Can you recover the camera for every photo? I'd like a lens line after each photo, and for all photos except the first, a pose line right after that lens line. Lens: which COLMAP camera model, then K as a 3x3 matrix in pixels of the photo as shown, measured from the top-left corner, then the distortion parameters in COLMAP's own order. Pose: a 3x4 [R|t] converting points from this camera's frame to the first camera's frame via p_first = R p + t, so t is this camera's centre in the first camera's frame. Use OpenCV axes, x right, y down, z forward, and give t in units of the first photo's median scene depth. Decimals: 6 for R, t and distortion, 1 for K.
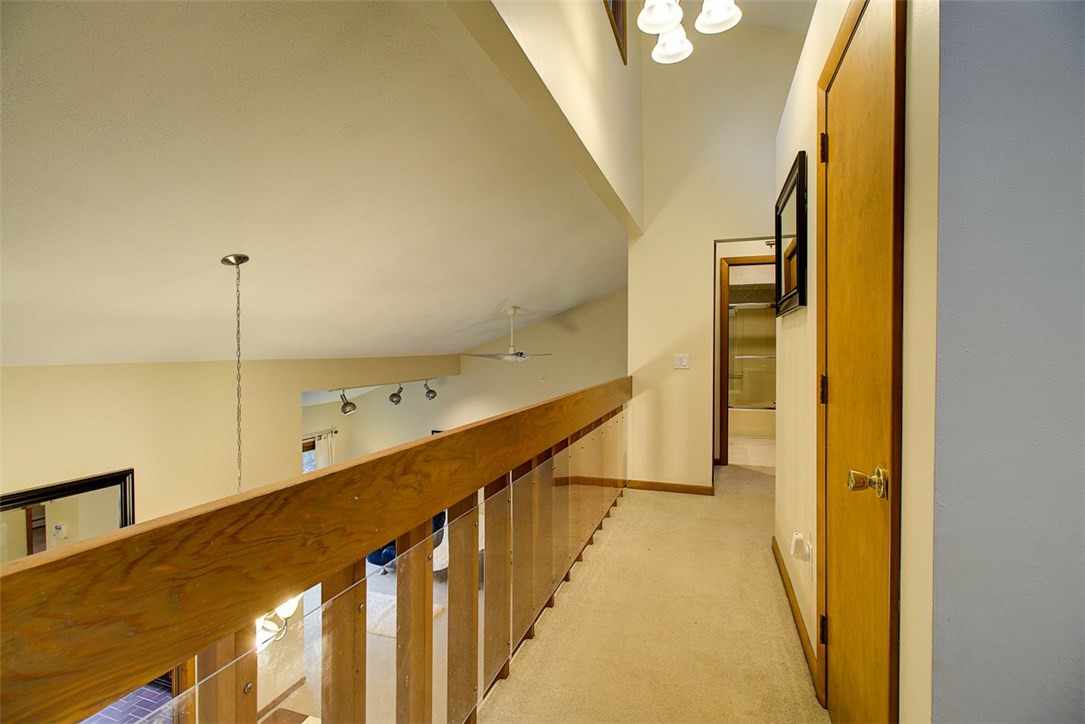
lens RADIAL K [[499.0, 0, 538.2], [0, 499.0, 355.8], [0, 0, 1]] dist [-0.010349, 0.005866]
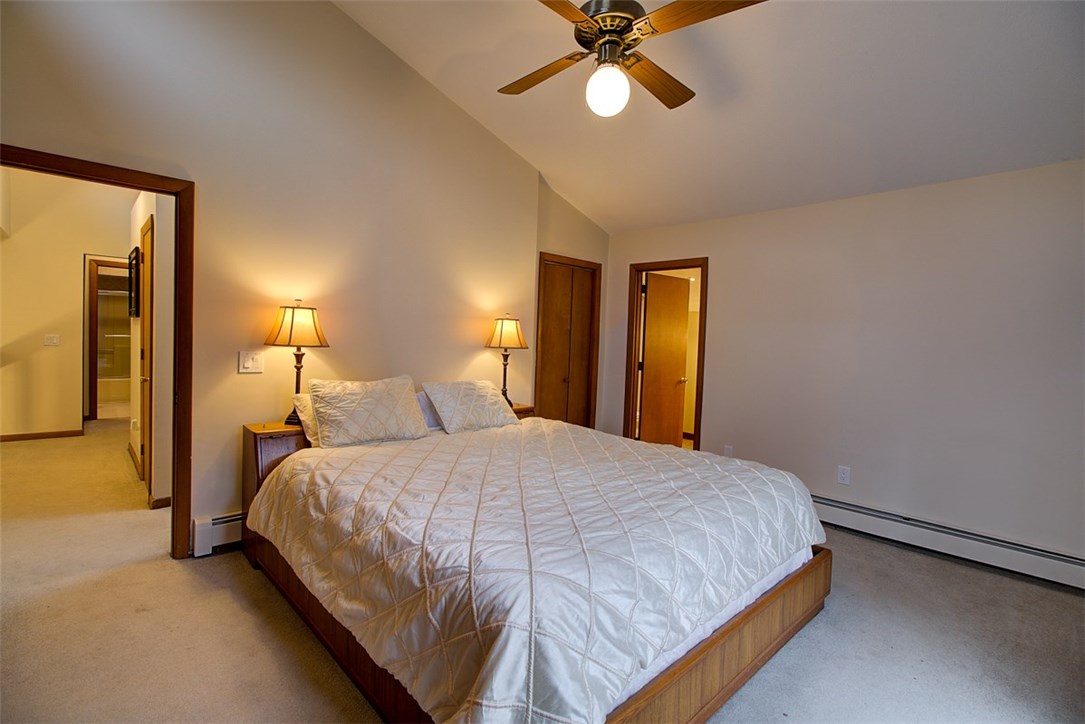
lens RADIAL K [[499.0, 0, 533.1], [0, 499.0, 359.5], [0, 0, 1]] dist [-0.010349, 0.005866]
pose [[0.470068, -0.017788, 0.882451, -0.229336], [-0.029790, 0.998908, 0.036004, -0.018005], [-0.882128, -0.043212, 0.469024, -0.616703]]
